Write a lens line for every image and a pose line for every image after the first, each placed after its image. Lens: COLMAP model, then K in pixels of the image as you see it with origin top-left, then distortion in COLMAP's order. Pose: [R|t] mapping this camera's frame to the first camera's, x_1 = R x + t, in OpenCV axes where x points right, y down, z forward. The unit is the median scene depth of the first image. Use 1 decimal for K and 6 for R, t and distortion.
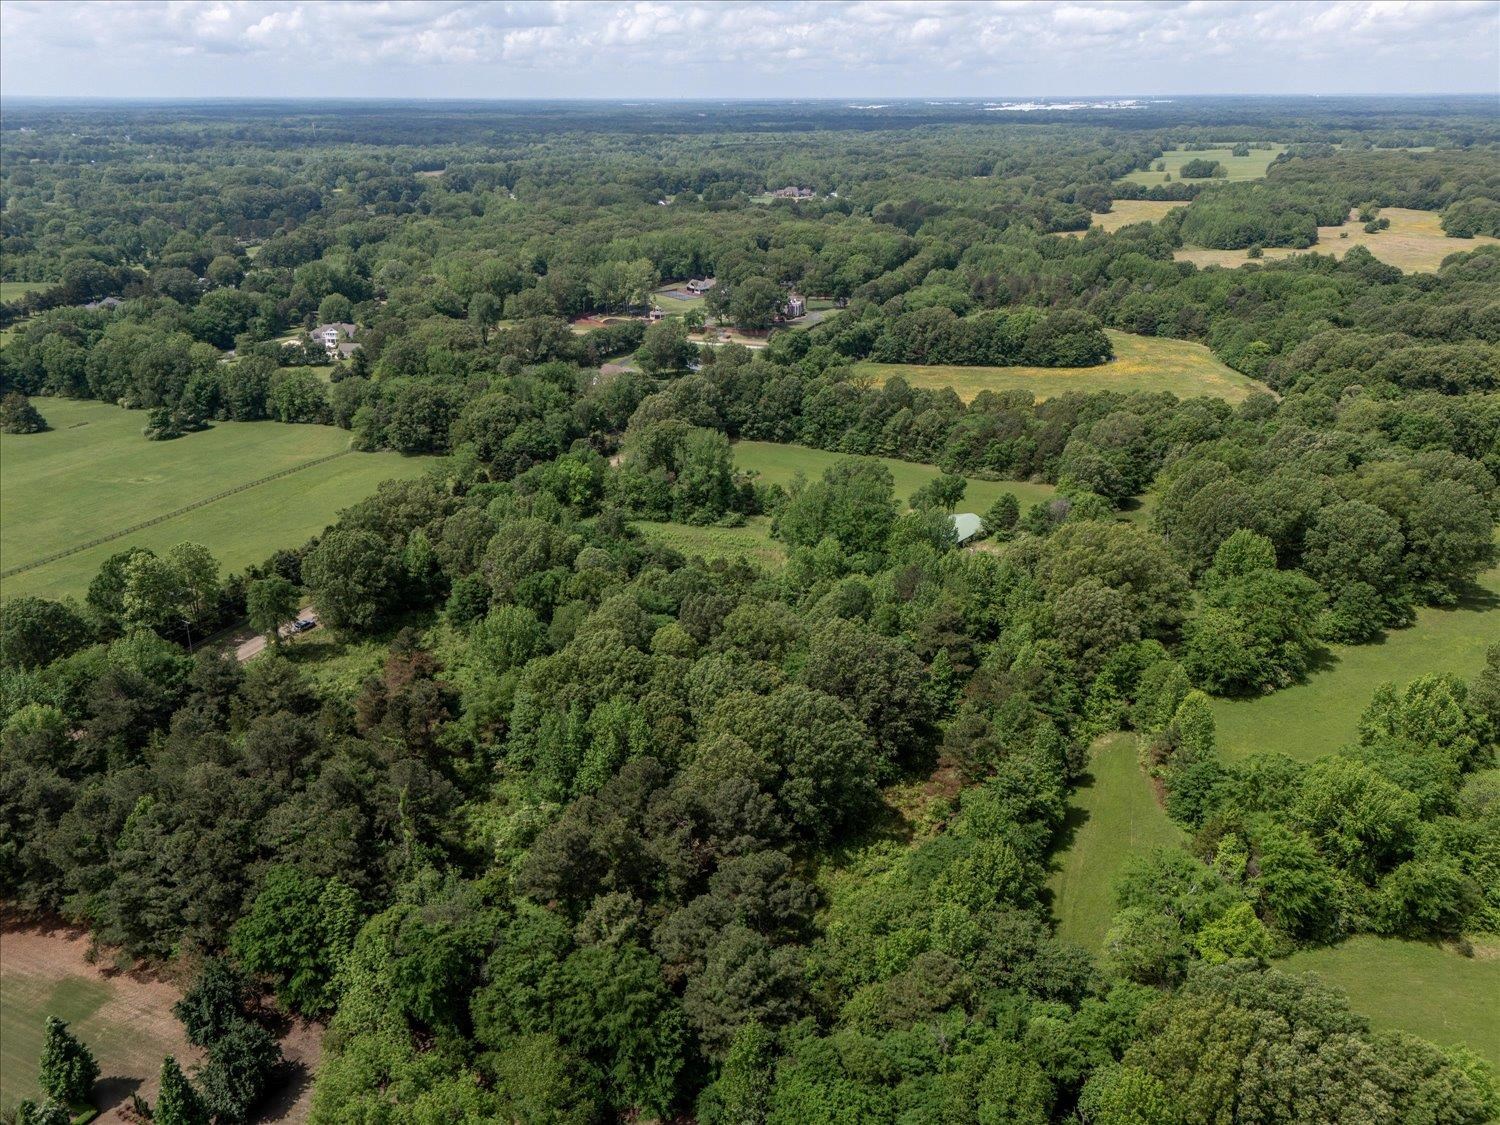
lens RADIAL K [[1090.9, 0, 749.2], [0, 1090.9, 563.7], [0, 0, 1]] dist [0.064557, -0.048720]
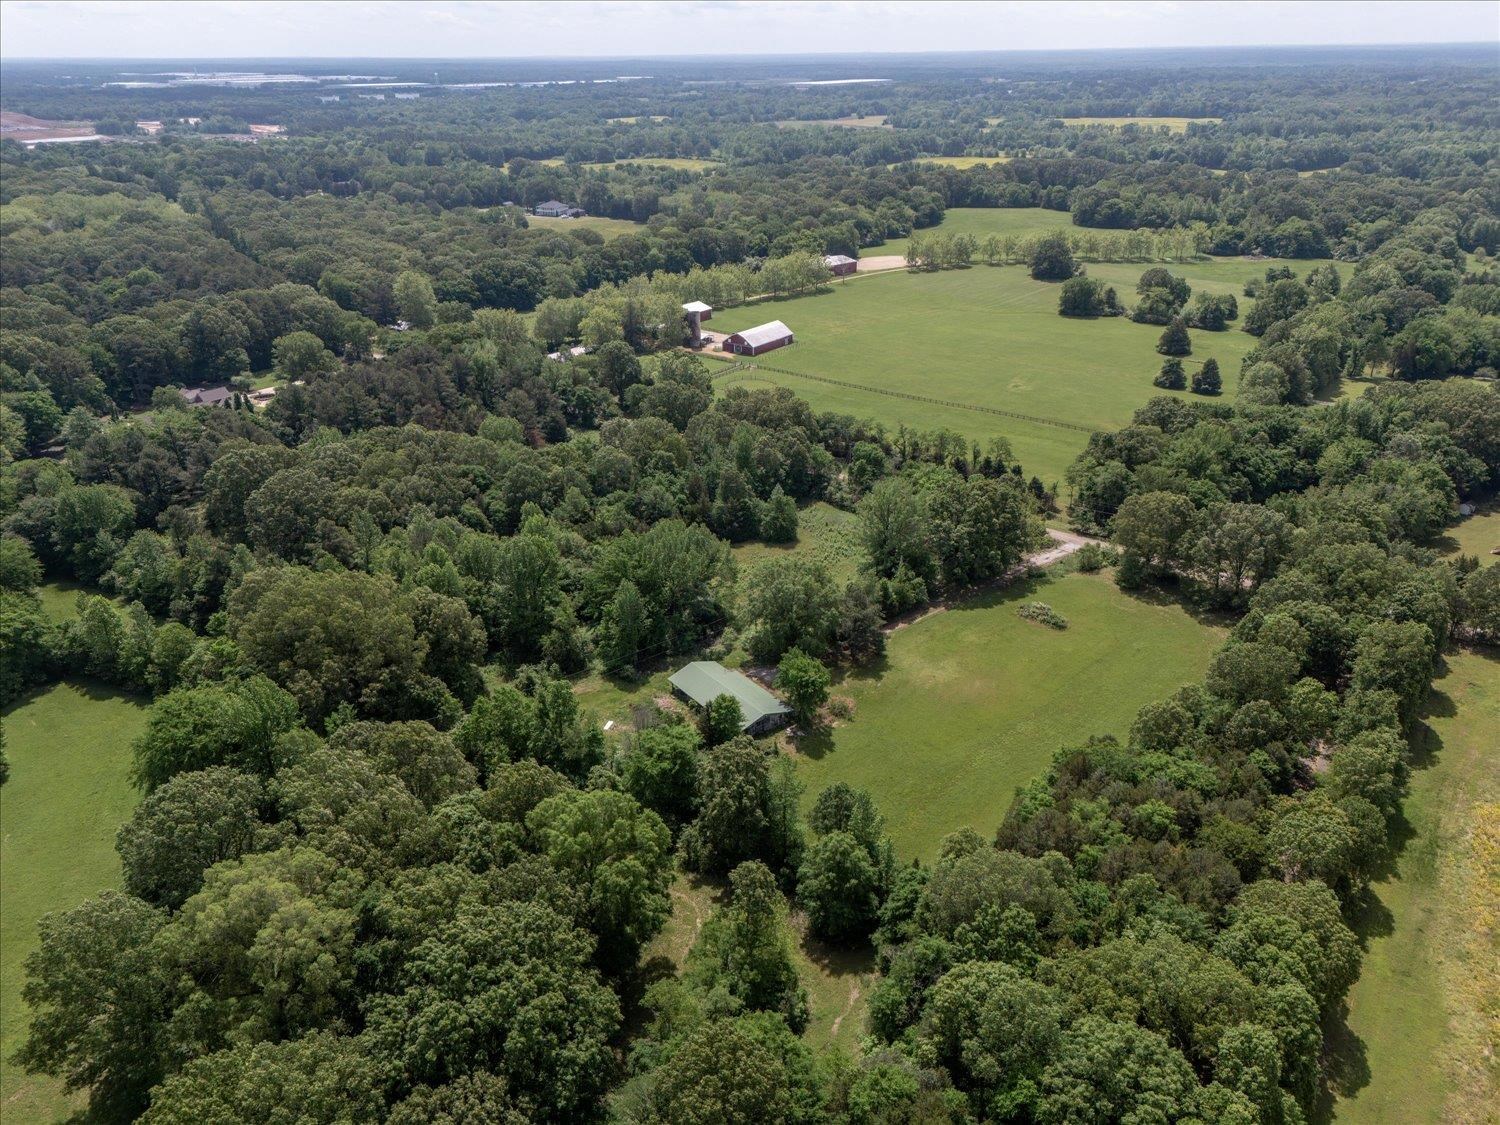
lens RADIAL K [[1090.9, 0, 739.0], [0, 1090.9, 567.8], [0, 0, 1]] dist [0.064557, -0.048720]
pose [[-0.238110, 0.413808, -0.878673, 0.591164], [-0.368703, 0.798458, 0.475945, -0.334756], [0.898533, 0.437297, -0.037549, 0.760618]]
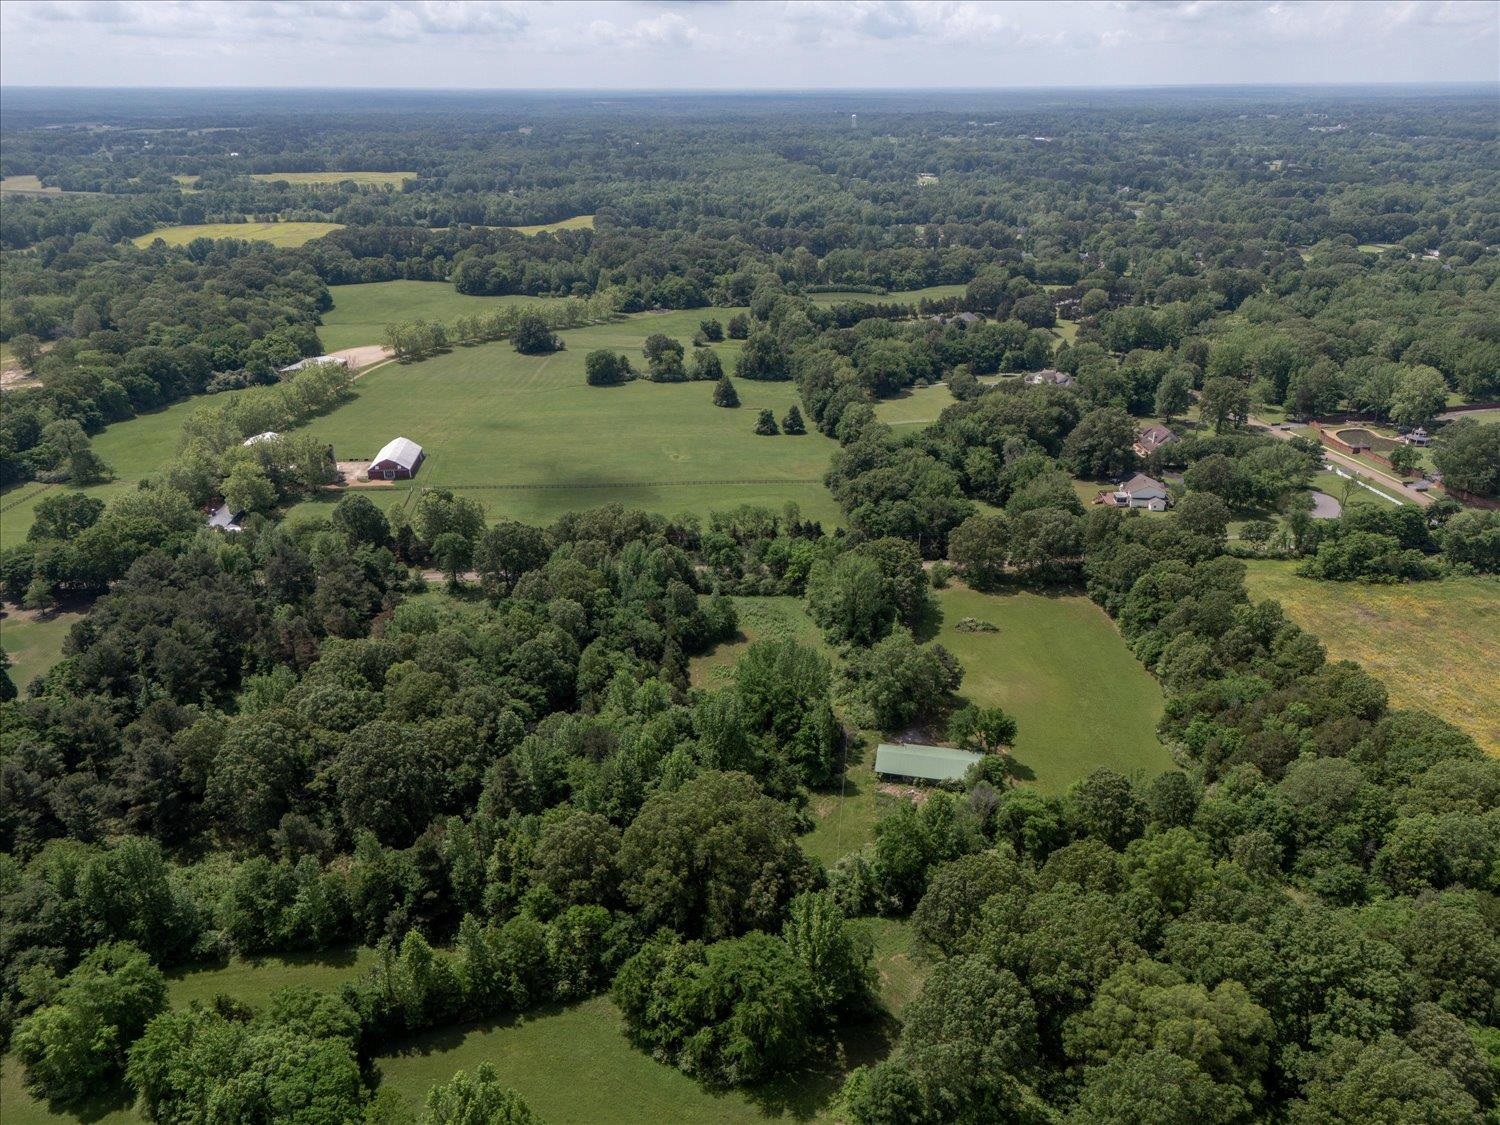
lens RADIAL K [[1090.9, 0, 753.3], [0, 1090.9, 575.8], [0, 0, 1]] dist [0.064557, -0.048720]
pose [[0.483303, 0.354712, -0.800373, 0.564366], [-0.339885, 0.918551, 0.201848, -0.217741], [0.806781, 0.174481, 0.564500, 0.297890]]
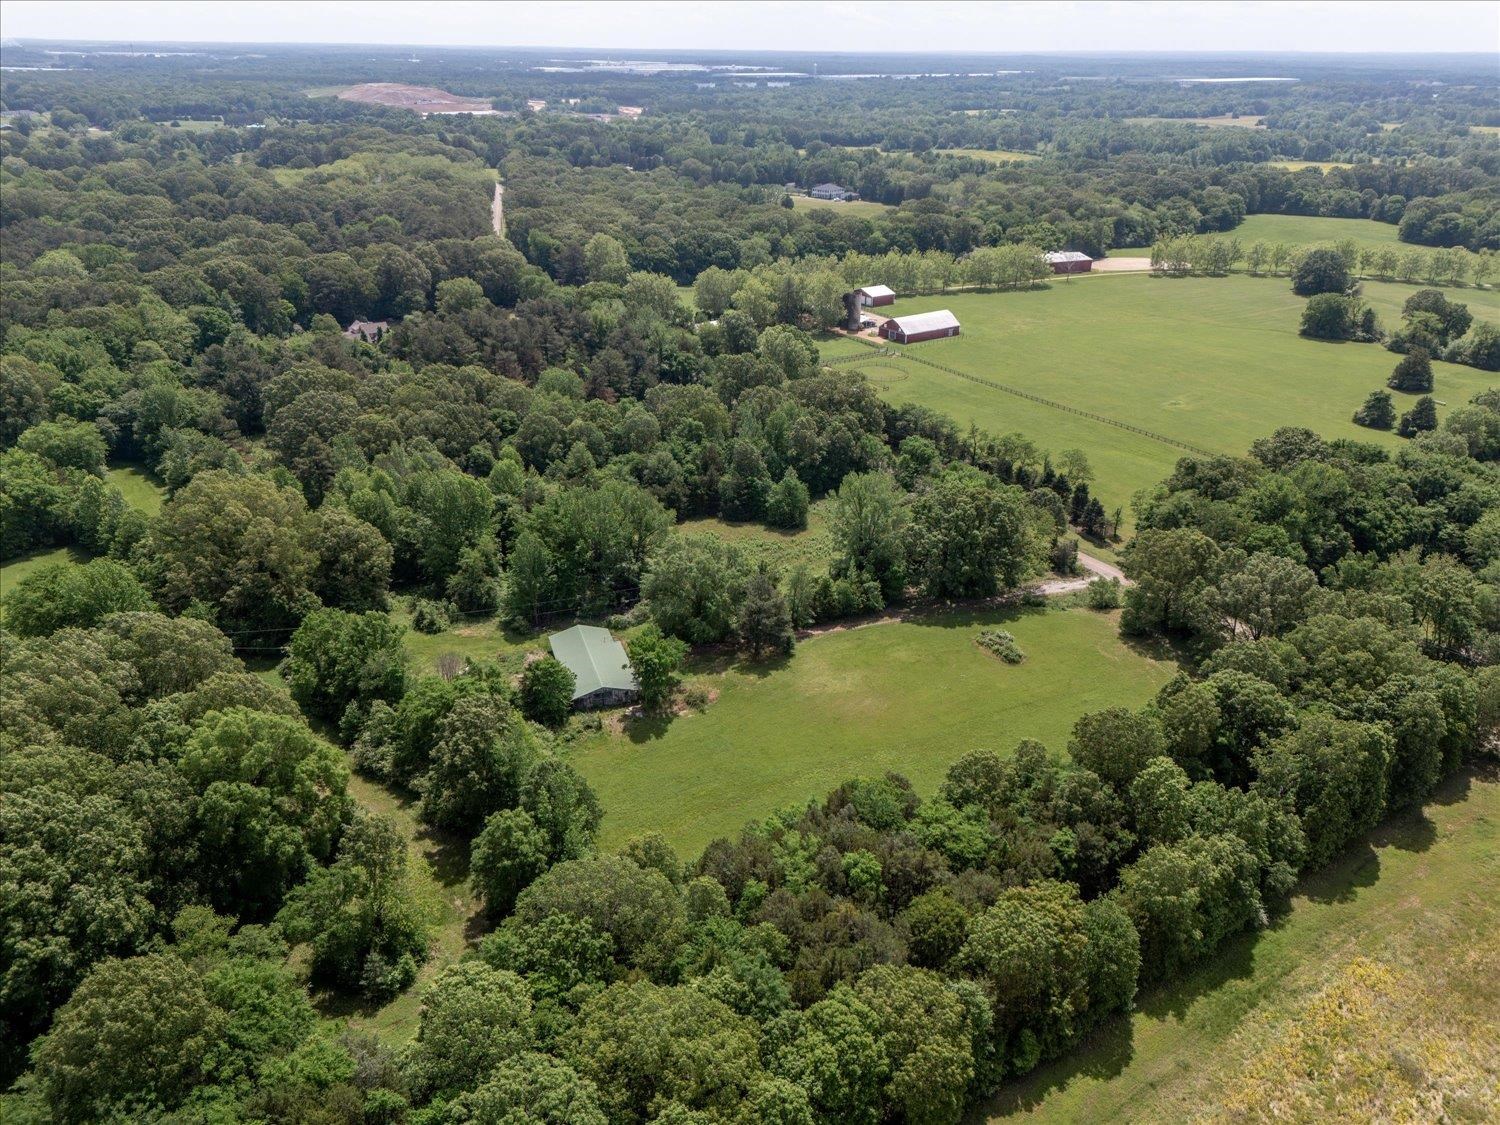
lens RADIAL K [[1090.9, 0, 741.3], [0, 1090.9, 558.9], [0, 0, 1]] dist [0.064557, -0.048720]
pose [[-0.532766, 0.351507, -0.769807, 0.488005], [-0.338843, 0.744949, 0.574662, -0.385416], [0.775465, 0.567004, -0.277778, 0.935731]]
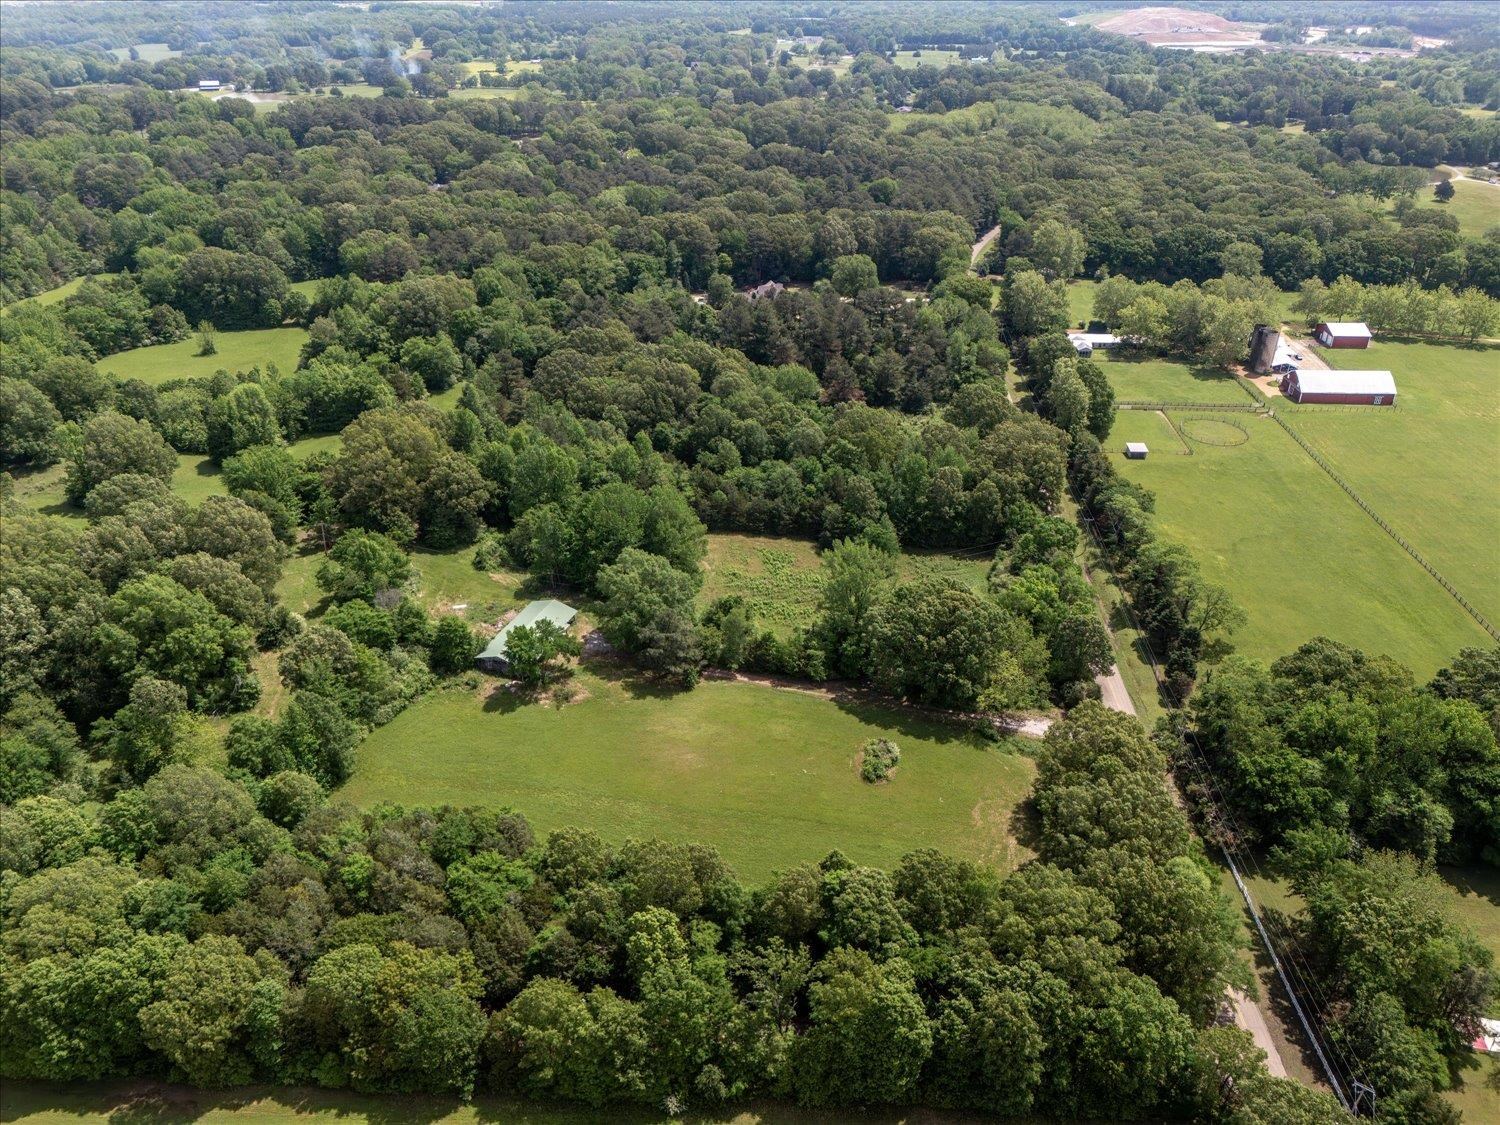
lens RADIAL K [[1090.9, 0, 749.8], [0, 1090.9, 553.2], [0, 0, 1]] dist [0.064557, -0.048720]
pose [[-0.939137, 0.162692, -0.302577, 0.201762], [-0.135684, 0.633495, 0.761757, -0.533293], [0.315612, 0.756449, -0.572864, 1.117247]]
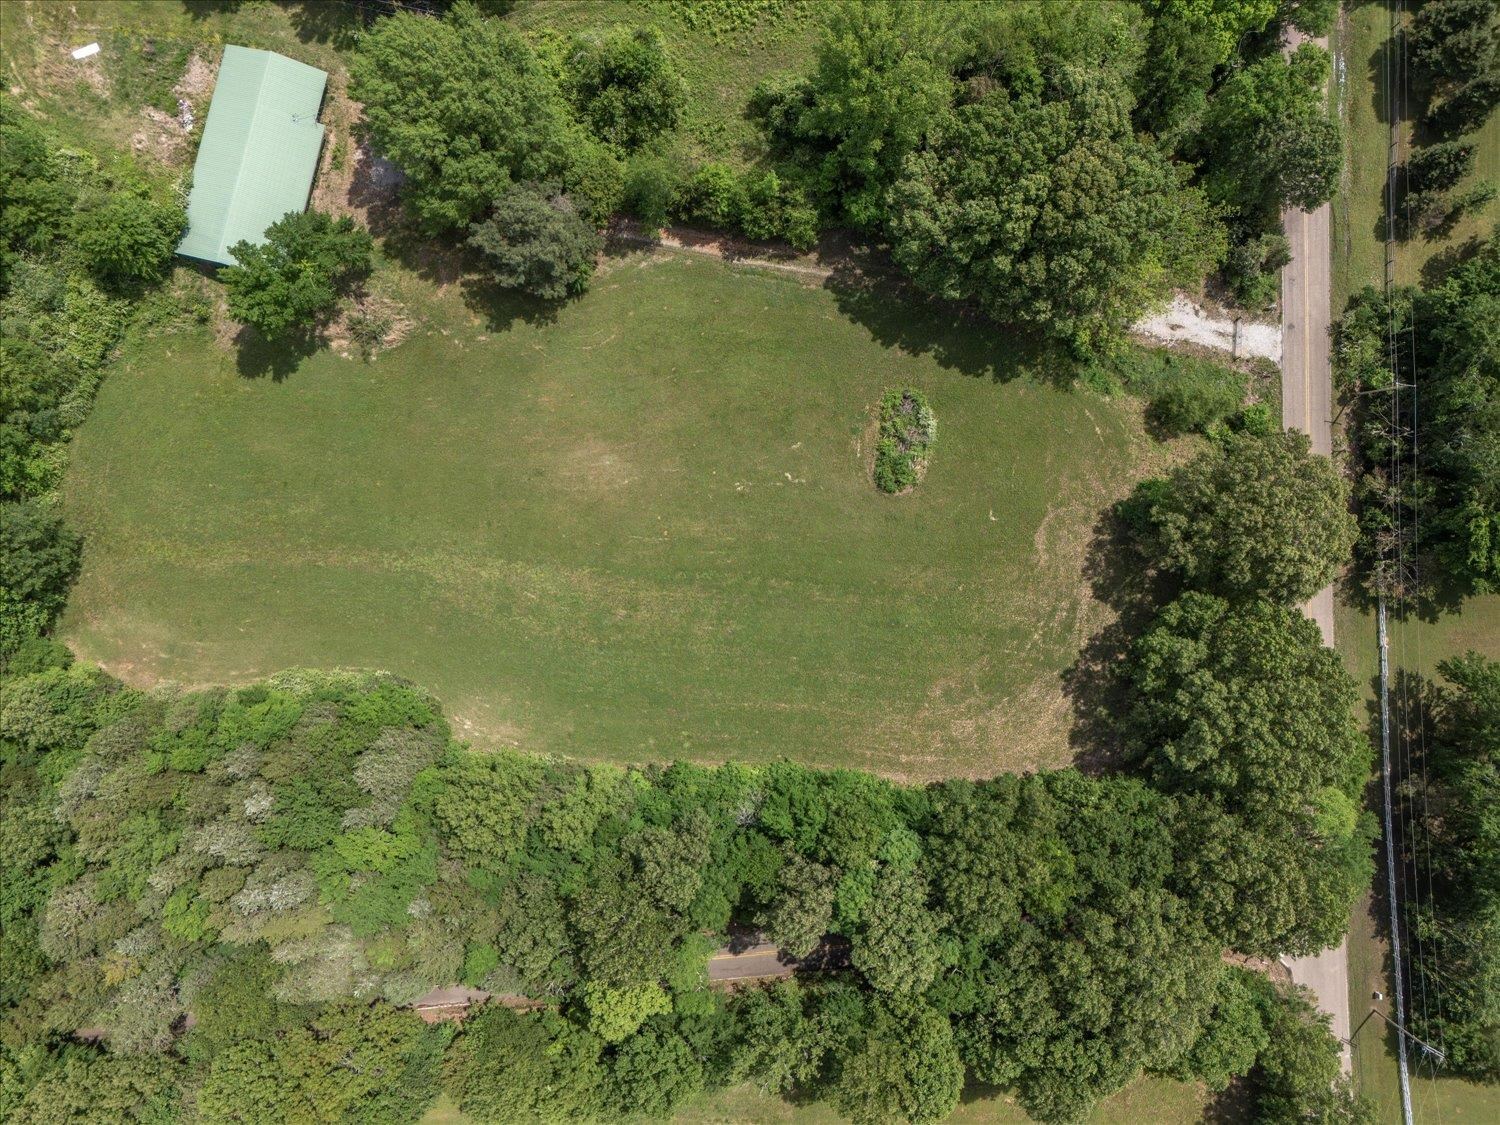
lens RADIAL K [[1090.9, 0, 741.4], [0, 1090.9, 561.5], [0, 0, 1]] dist [0.064557, -0.048720]
pose [[-0.906384, 0.422131, -0.016509, 0.065148], [-0.182373, -0.355736, 0.916620, -0.388983], [0.381061, 0.833820, 0.399420, 0.784494]]
